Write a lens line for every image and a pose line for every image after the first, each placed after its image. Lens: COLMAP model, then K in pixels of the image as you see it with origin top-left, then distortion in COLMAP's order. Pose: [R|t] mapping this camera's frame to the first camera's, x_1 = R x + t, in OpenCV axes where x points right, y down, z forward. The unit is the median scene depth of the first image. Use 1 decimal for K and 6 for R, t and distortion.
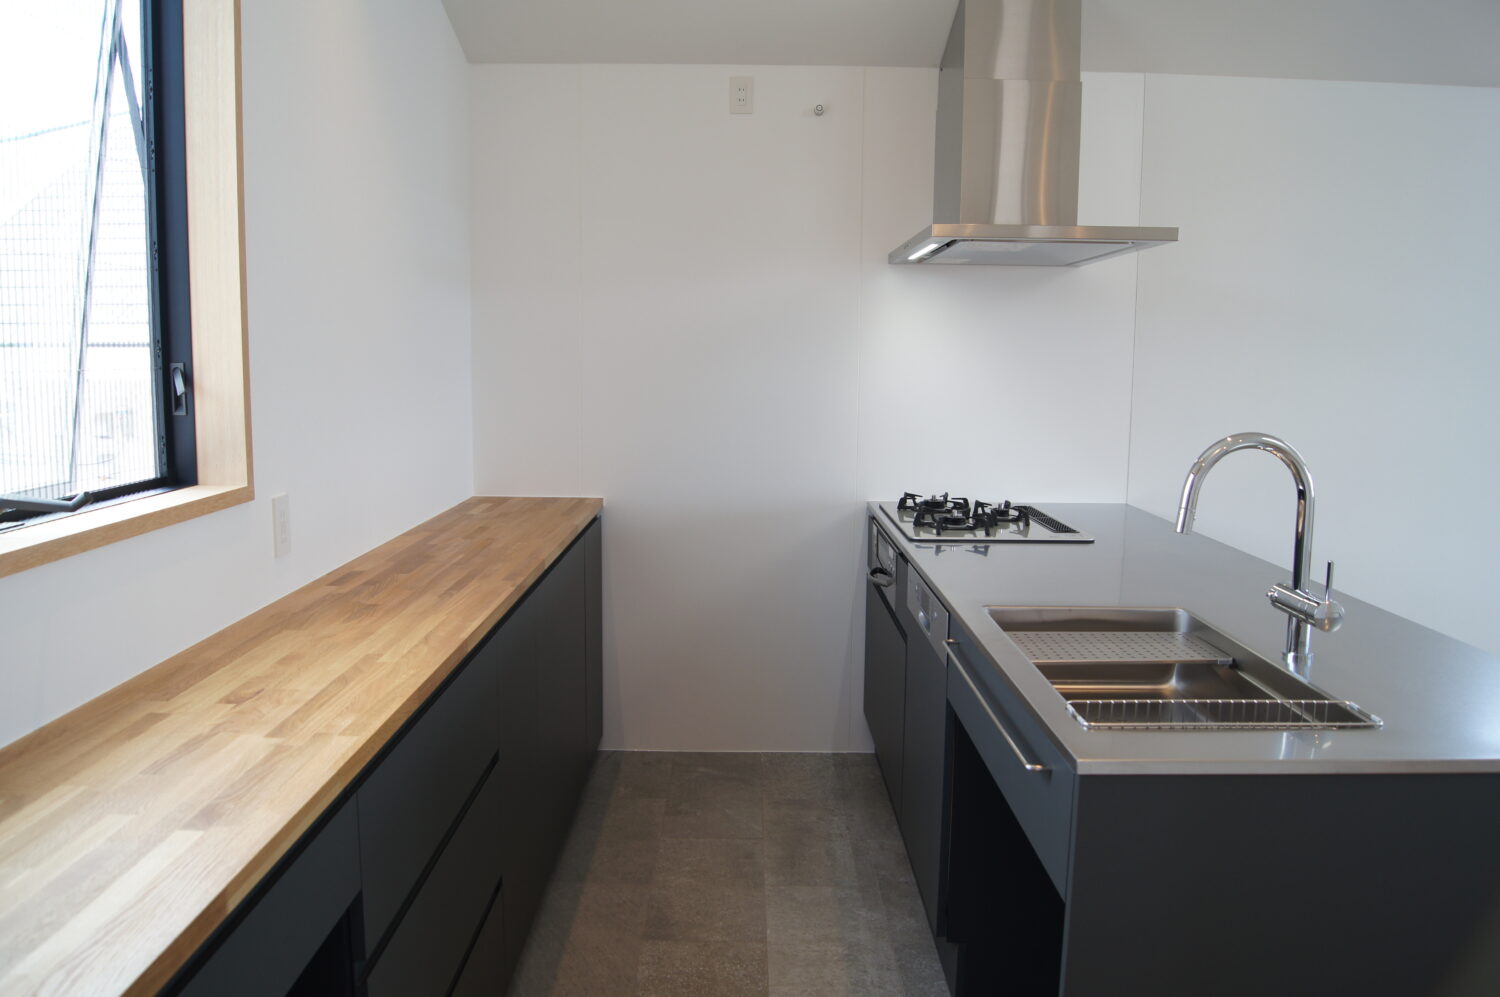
lens RADIAL K [[1159.9, 0, 753.6], [0, 1159.9, 504.9], [0, 0, 1]] dist [-0.084968, 0.018604]
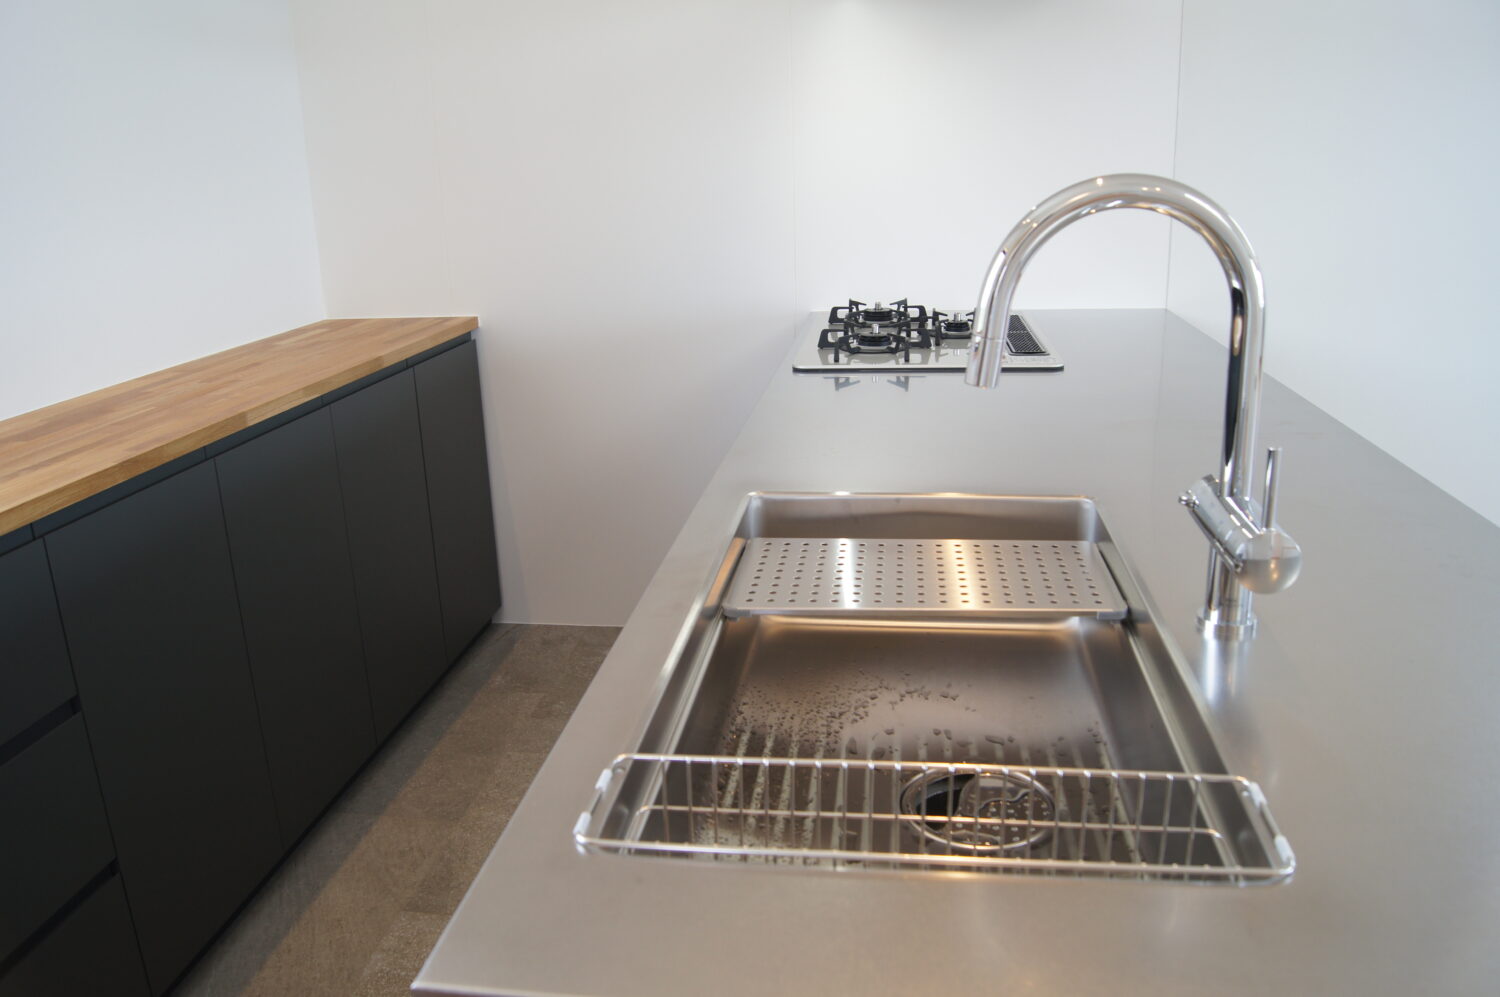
lens RADIAL K [[1159.9, 0, 746.4], [0, 1159.9, 489.7], [0, 0, 1]] dist [-0.084968, 0.018604]
pose [[0.989358, -0.000809, -0.145496, 0.207519], [0.023091, 0.988184, 0.151523, -0.005085], [0.143655, -0.153271, 0.977687, 0.291529]]
